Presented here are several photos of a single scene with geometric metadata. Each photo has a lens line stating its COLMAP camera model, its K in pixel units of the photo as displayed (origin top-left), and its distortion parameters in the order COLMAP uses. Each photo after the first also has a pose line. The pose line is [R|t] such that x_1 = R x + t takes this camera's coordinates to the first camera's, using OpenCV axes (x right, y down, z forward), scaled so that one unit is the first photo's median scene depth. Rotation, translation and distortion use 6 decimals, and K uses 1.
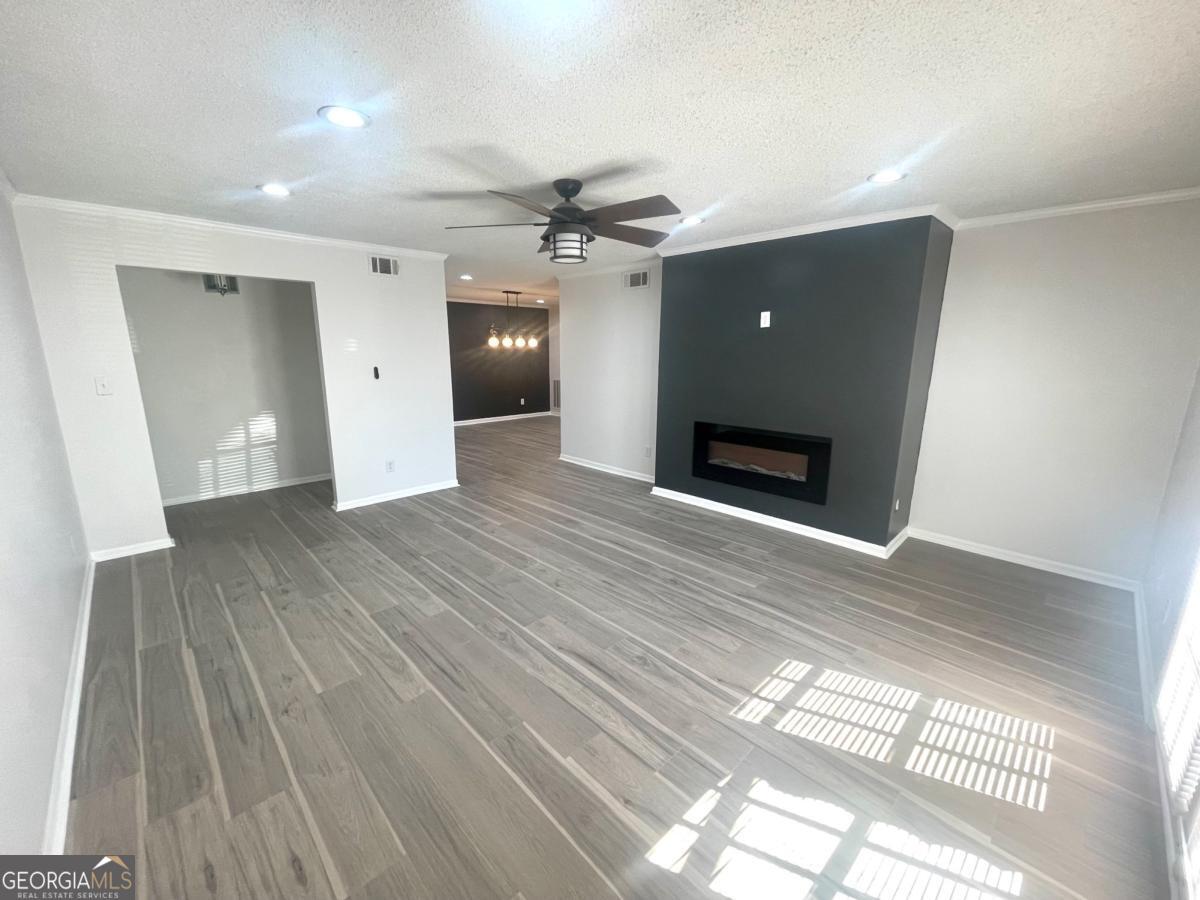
lens RADIAL K [[482.4, 0, 596.7], [0, 482.4, 451.4], [0, 0, 1]] dist [-0.000900, 0.000072]
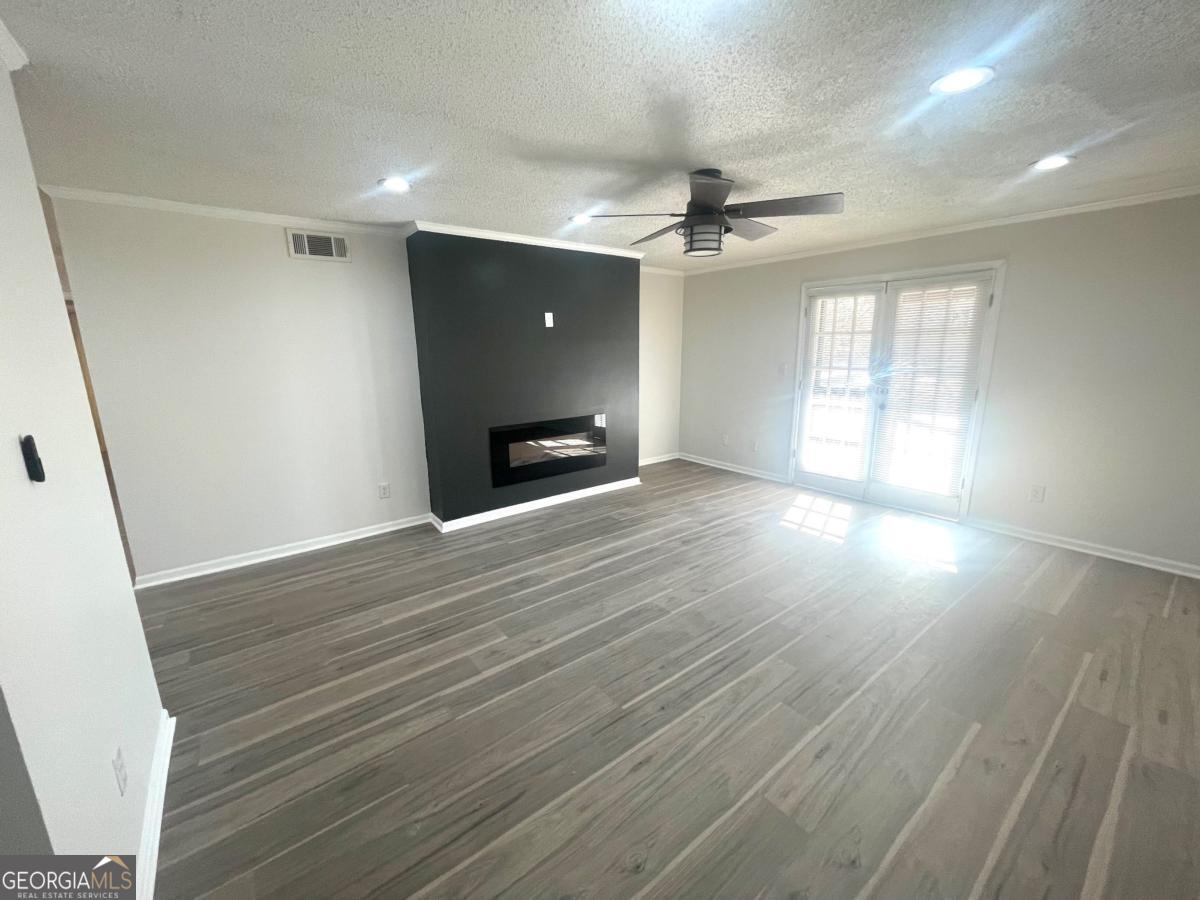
lens RADIAL K [[482.4, 0, 596.7], [0, 482.4, 451.4], [0, 0, 1]] dist [-0.000900, 0.000072]
pose [[0.111596, -0.218633, 0.969405, -0.750137], [0.222750, 0.956180, 0.190008, -0.168712], [-0.968467, 0.194731, 0.155407, 0.768150]]
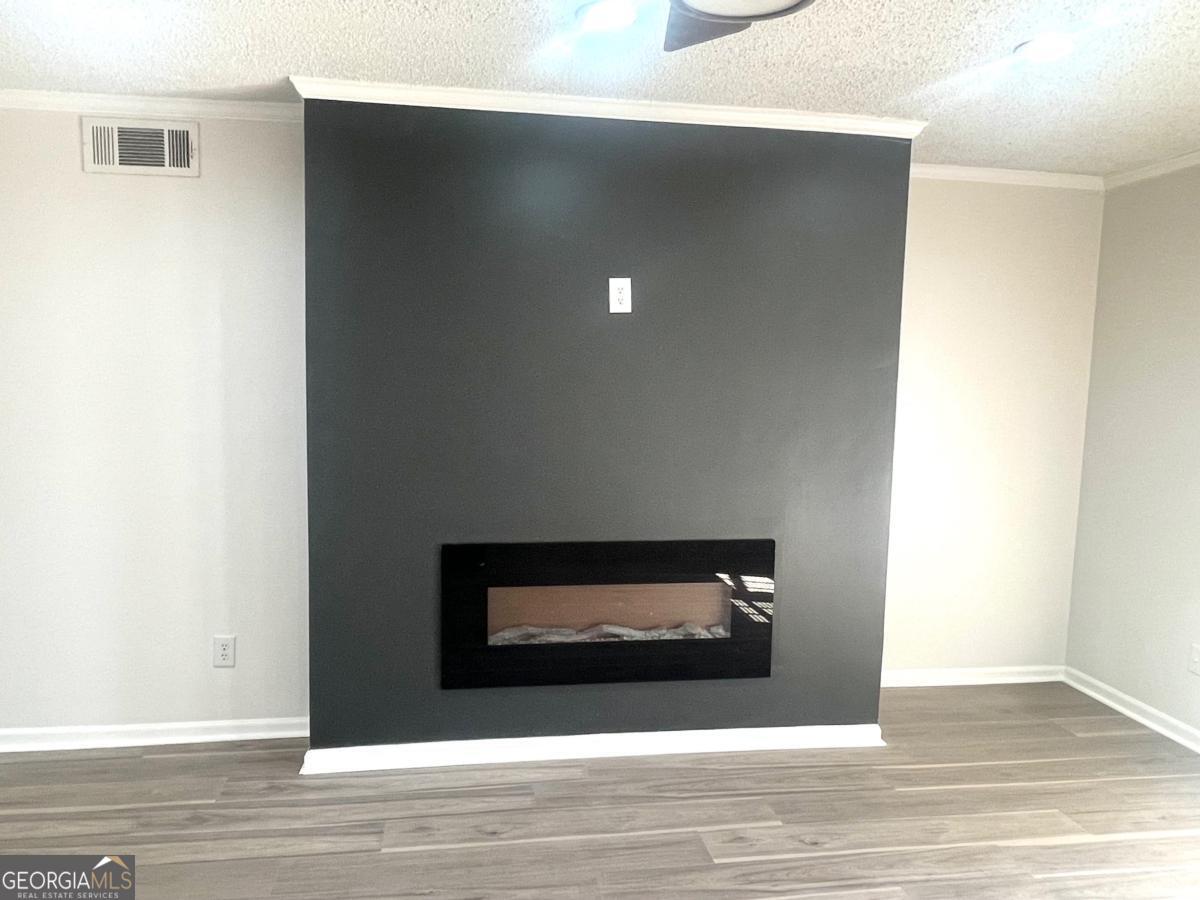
lens RADIAL K [[884.8, 0, 600.0], [0, 884.8, 450.0], [0, 0, 1]] dist [0.000760, -0.005932]
pose [[0.572440, -0.070102, 0.816944, -0.328639], [0.153228, 0.987933, -0.022594, -0.116078], [-0.805502, 0.138112, 0.576274, 0.556990]]
